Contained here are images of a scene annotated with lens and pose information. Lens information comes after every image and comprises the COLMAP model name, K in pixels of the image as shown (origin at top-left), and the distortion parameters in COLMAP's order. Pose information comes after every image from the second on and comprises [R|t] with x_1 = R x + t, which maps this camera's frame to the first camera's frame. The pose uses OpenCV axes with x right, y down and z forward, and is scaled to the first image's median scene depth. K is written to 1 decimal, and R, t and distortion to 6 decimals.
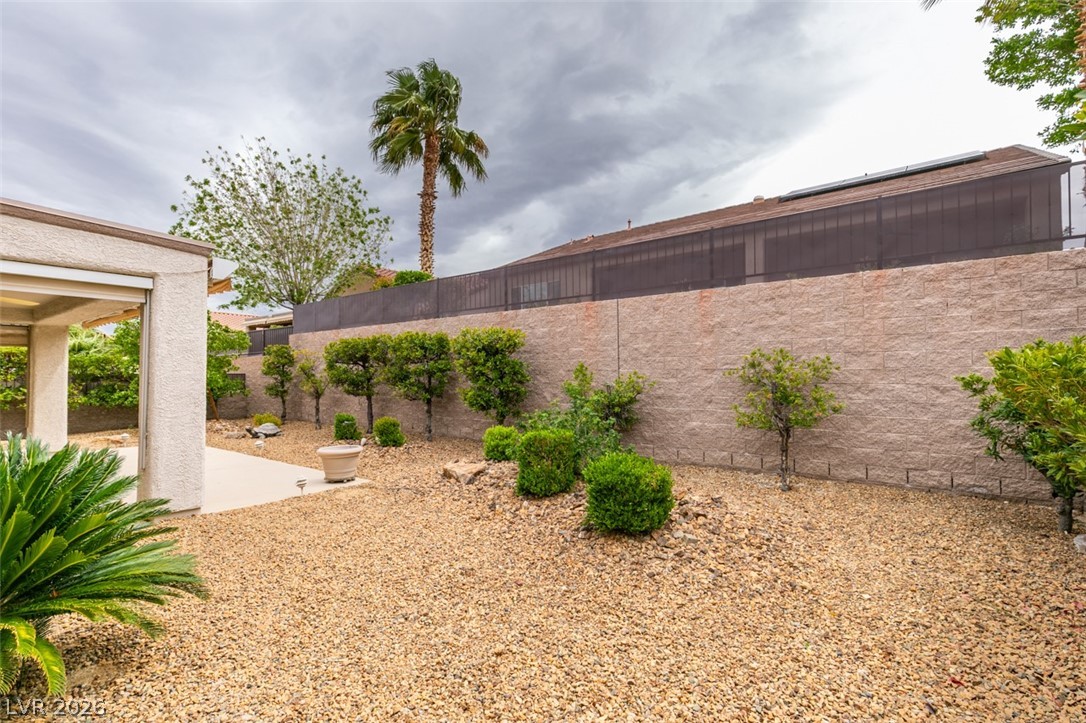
lens RADIAL K [[483.3, 0, 544.2], [0, 483.3, 368.0], [0, 0, 1]] dist [0.003979, -0.000061]
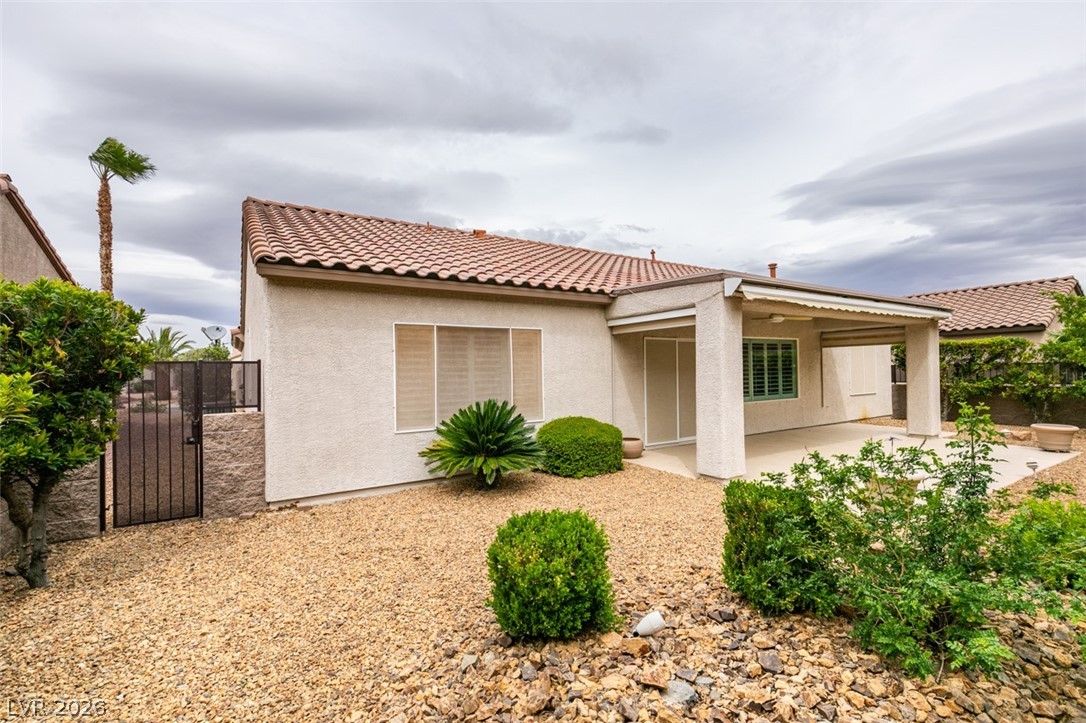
lens RADIAL K [[483.3, 0, 539.1], [0, 483.3, 361.4], [0, 0, 1]] dist [0.003979, -0.000061]
pose [[-0.361777, -0.006624, -0.932241, 0.419053], [0.033751, 0.999226, -0.020197, -0.006678], [0.931654, -0.038771, -0.361273, 0.655286]]
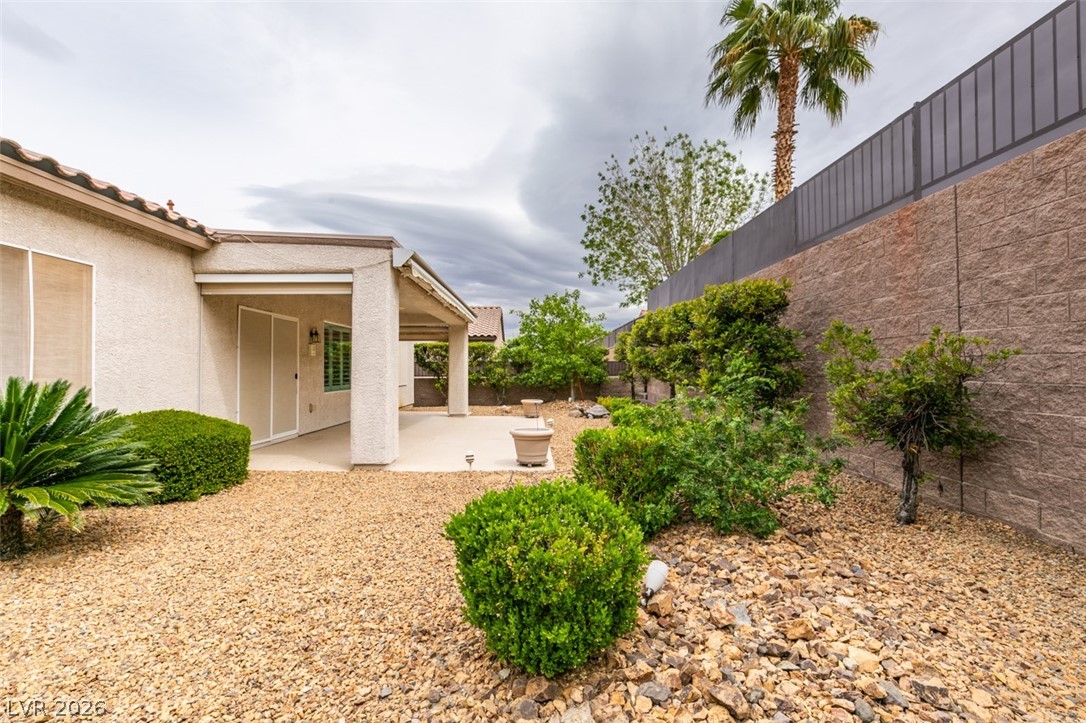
lens RADIAL K [[483.3, 0, 543.5], [0, 483.3, 365.7], [0, 0, 1]] dist [0.003979, -0.000061]
pose [[0.610115, -0.003607, -0.792304, 0.287828], [0.012057, 0.999916, 0.004733, 0.031739], [0.792221, -0.012441, 0.610108, 0.381092]]
